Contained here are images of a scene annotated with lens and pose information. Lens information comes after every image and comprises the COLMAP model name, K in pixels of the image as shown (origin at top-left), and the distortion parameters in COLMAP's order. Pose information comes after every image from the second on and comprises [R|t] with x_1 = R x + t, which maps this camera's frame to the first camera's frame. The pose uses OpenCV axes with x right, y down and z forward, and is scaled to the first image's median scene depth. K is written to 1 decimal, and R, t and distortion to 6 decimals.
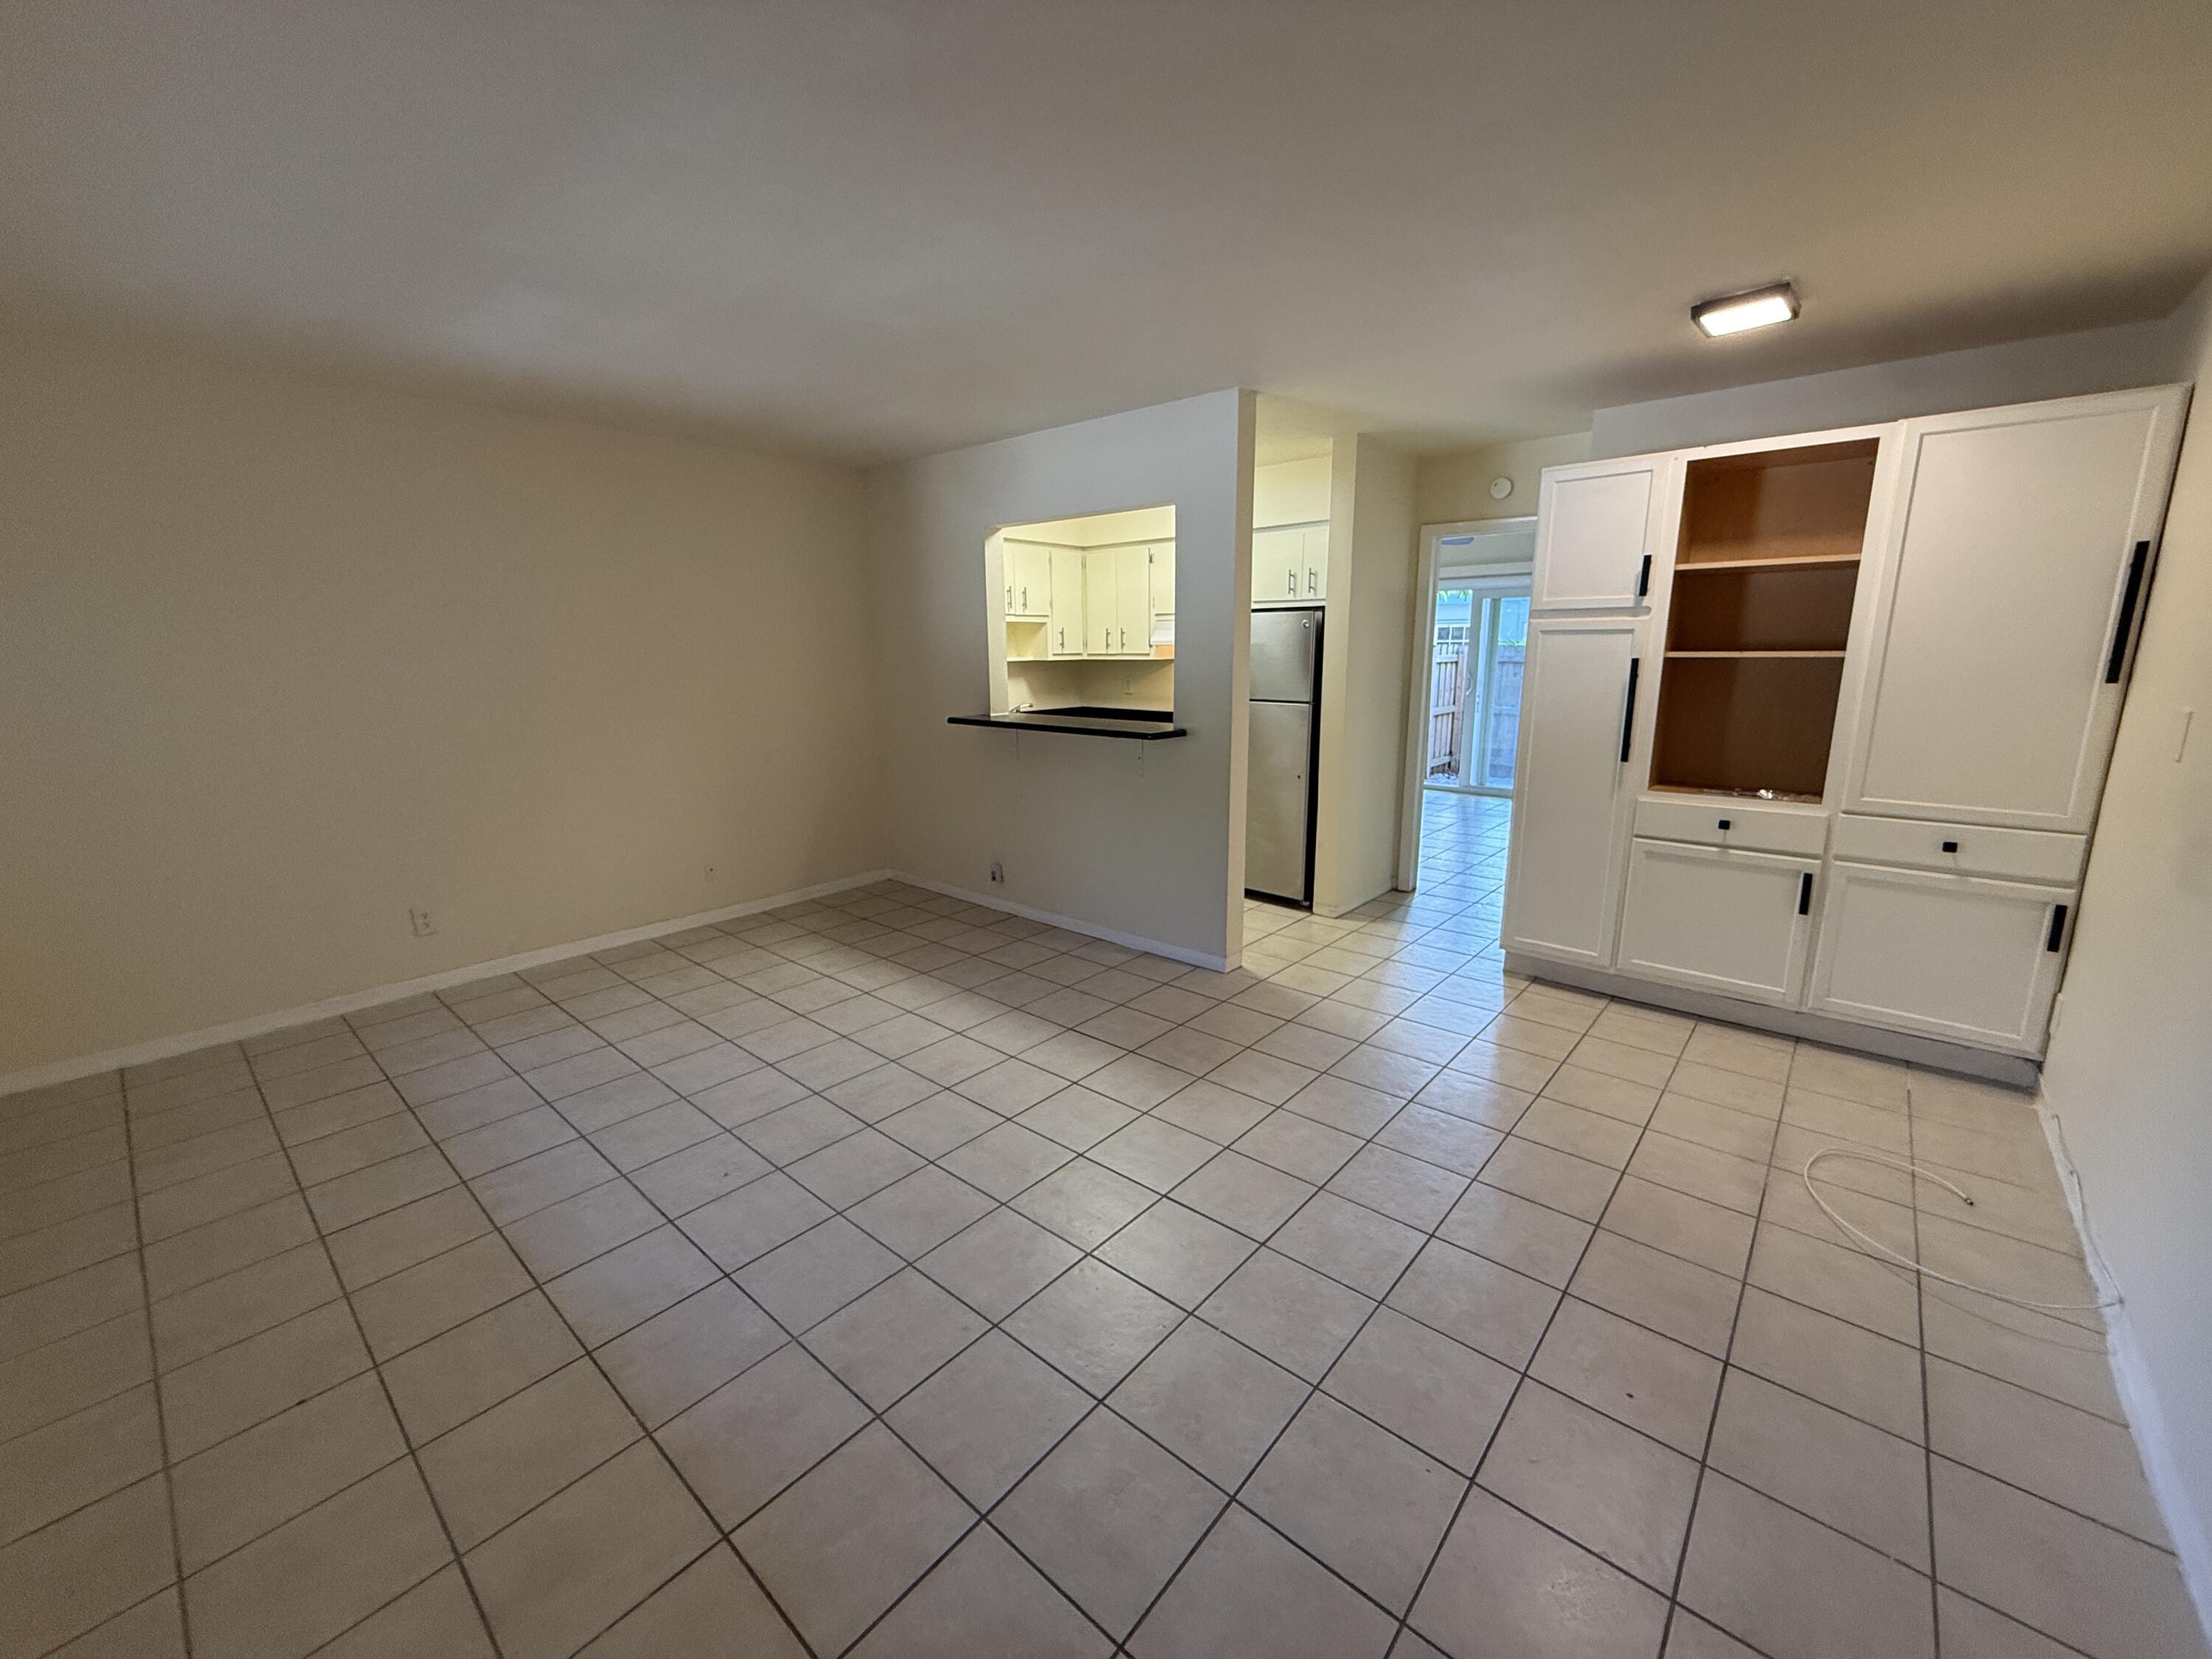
lens RADIAL K [[878.4, 0, 1101.4], [0, 878.4, 828.7], [0, 0, 1]] dist [-0.001356, 0.000043]
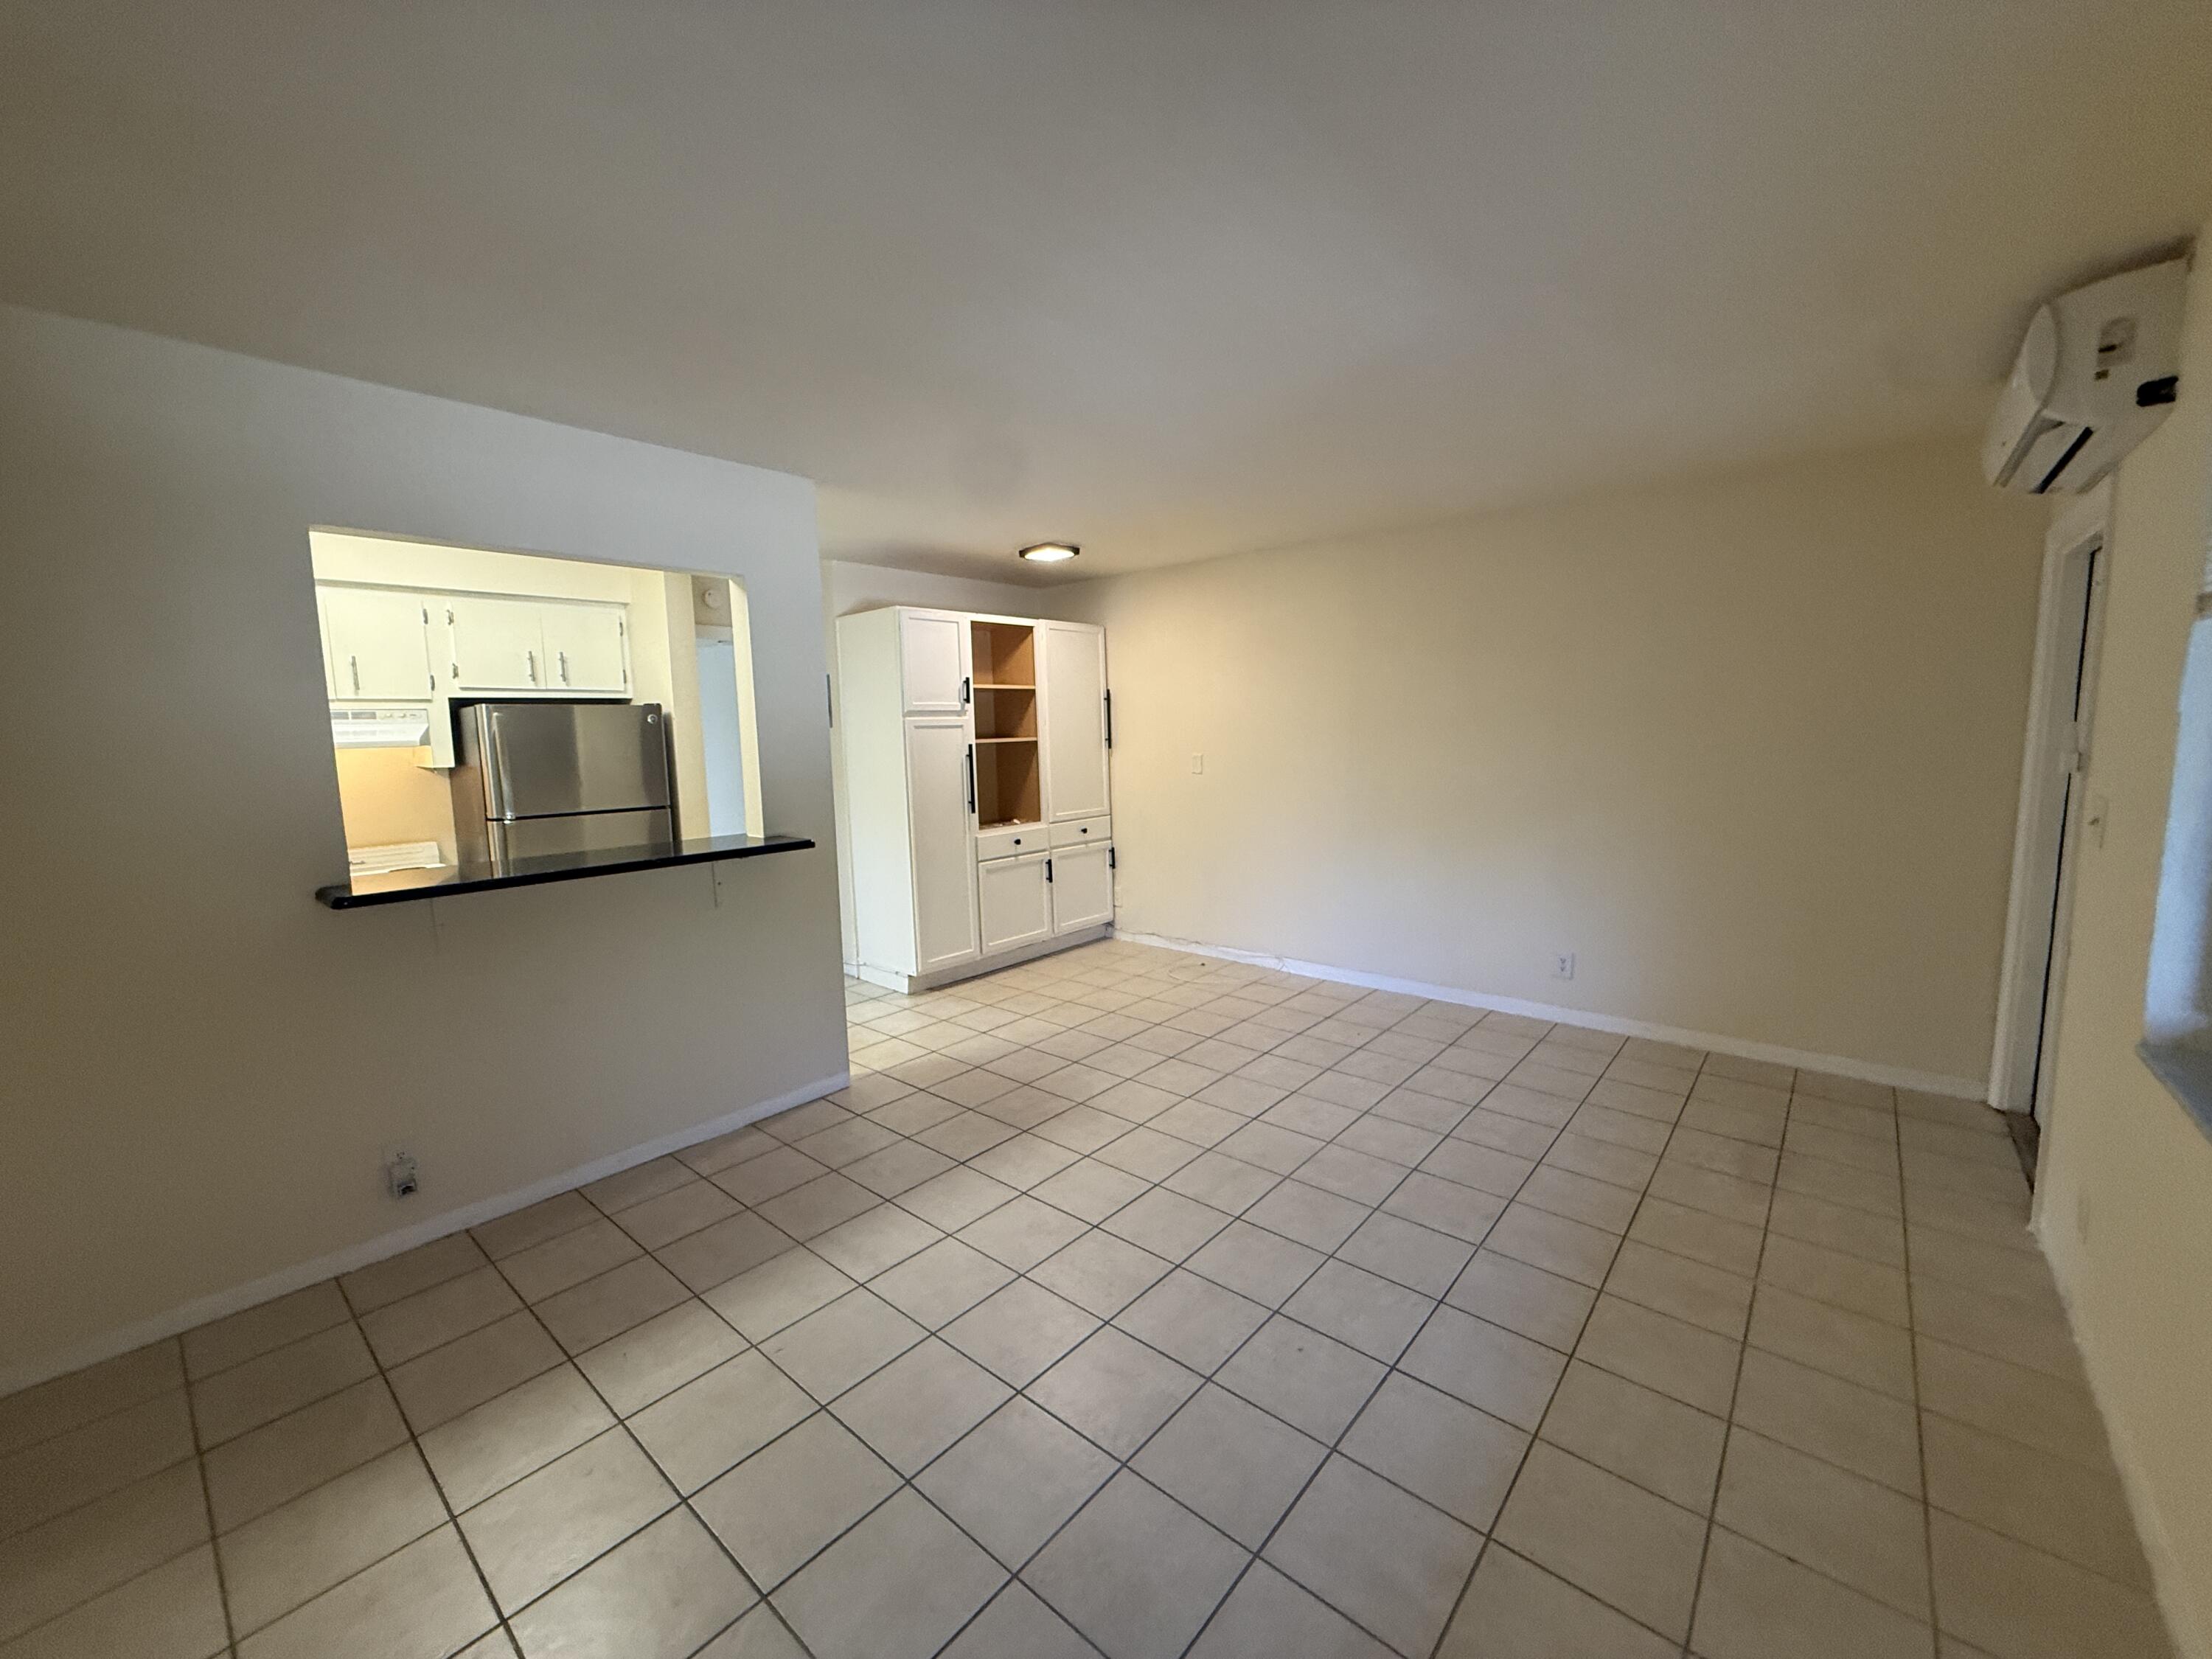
lens RADIAL K [[878.4, 0, 1101.4], [0, 878.4, 828.7], [0, 0, 1]] dist [-0.001356, 0.000043]
pose [[-0.005543, -0.109428, 0.993979, -0.918536], [0.226714, 0.967974, 0.107830, -0.169217], [-0.973946, 0.225947, 0.019443, 0.803131]]
